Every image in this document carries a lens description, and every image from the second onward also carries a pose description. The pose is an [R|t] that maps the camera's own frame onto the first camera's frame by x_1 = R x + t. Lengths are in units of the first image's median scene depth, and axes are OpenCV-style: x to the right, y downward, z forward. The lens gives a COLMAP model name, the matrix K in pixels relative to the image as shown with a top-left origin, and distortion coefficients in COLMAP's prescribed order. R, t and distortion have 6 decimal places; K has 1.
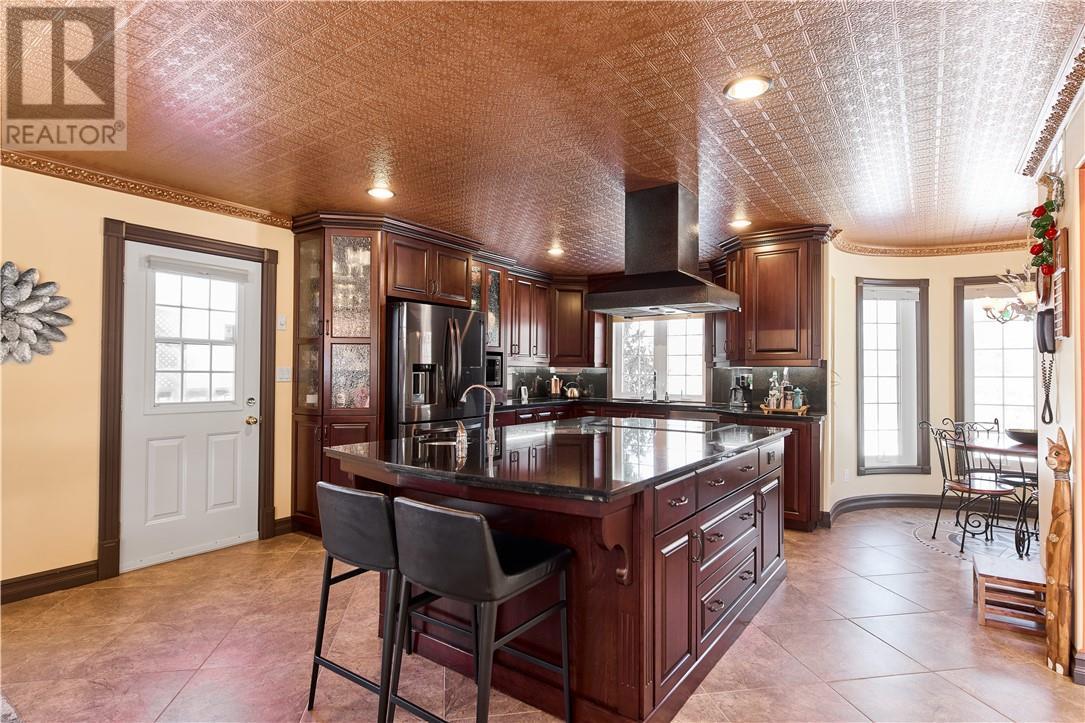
lens RADIAL K [[557.2, 0, 542.6], [0, 557.2, 367.6], [0, 0, 1]] dist [-0.004878, -0.001121]
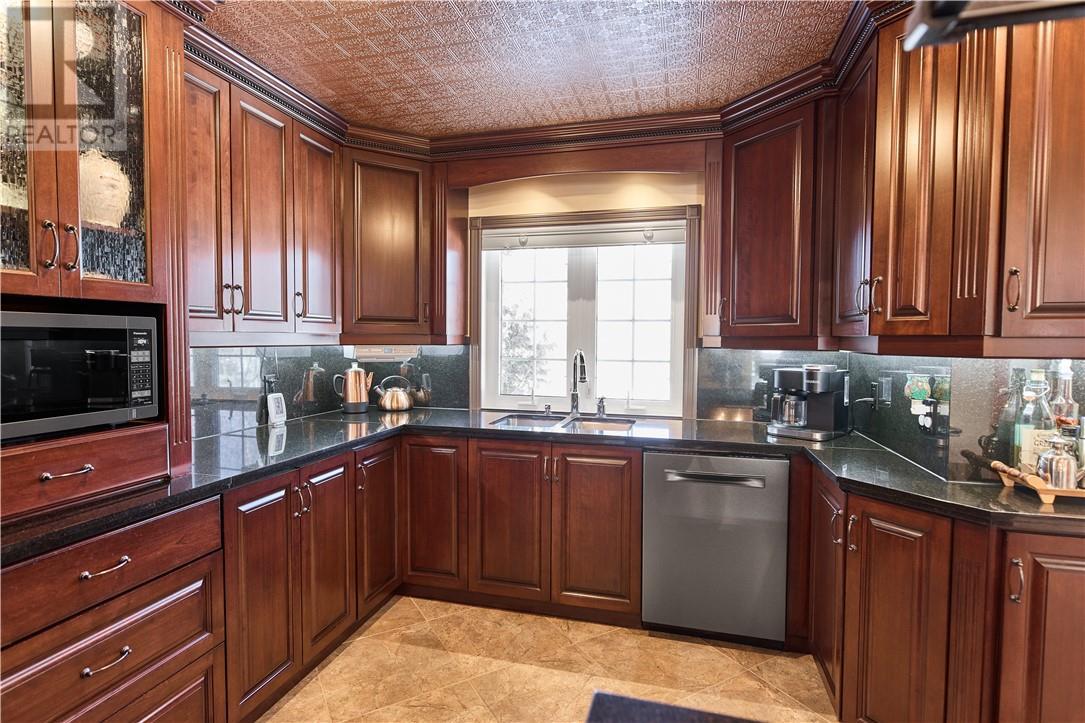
lens RADIAL K [[547.0, 0, 542.5], [0, 547.0, 361.5], [0, 0, 1]] dist [0.002882, -0.000215]
pose [[0.938896, -0.015770, 0.343841, 0.016783], [-0.002836, 0.998562, 0.053541, -0.014854], [-0.344190, -0.051245, 0.937500, 0.721633]]
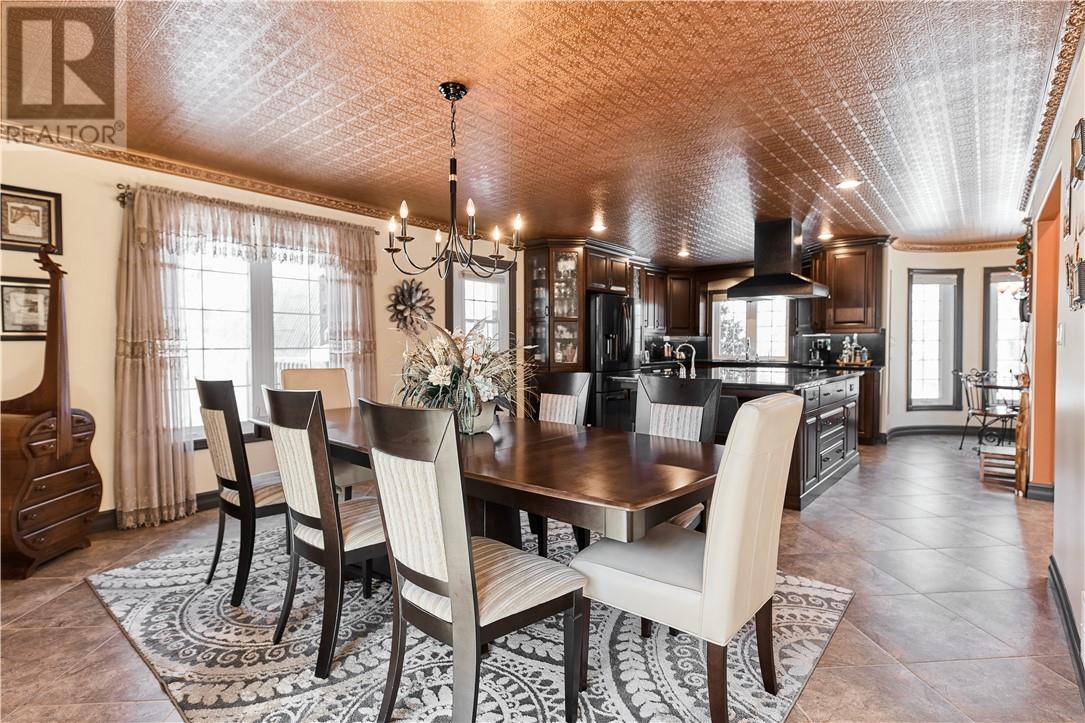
lens RADIAL K [[547.0, 0, 542.5], [0, 547.0, 361.5], [0, 0, 1]] dist [0.002882, -0.000215]
pose [[0.997236, -0.006598, -0.074012, -0.239191], [0.009524, 0.999184, 0.039253, 0.006867], [0.073693, -0.039850, 0.996485, -0.425327]]
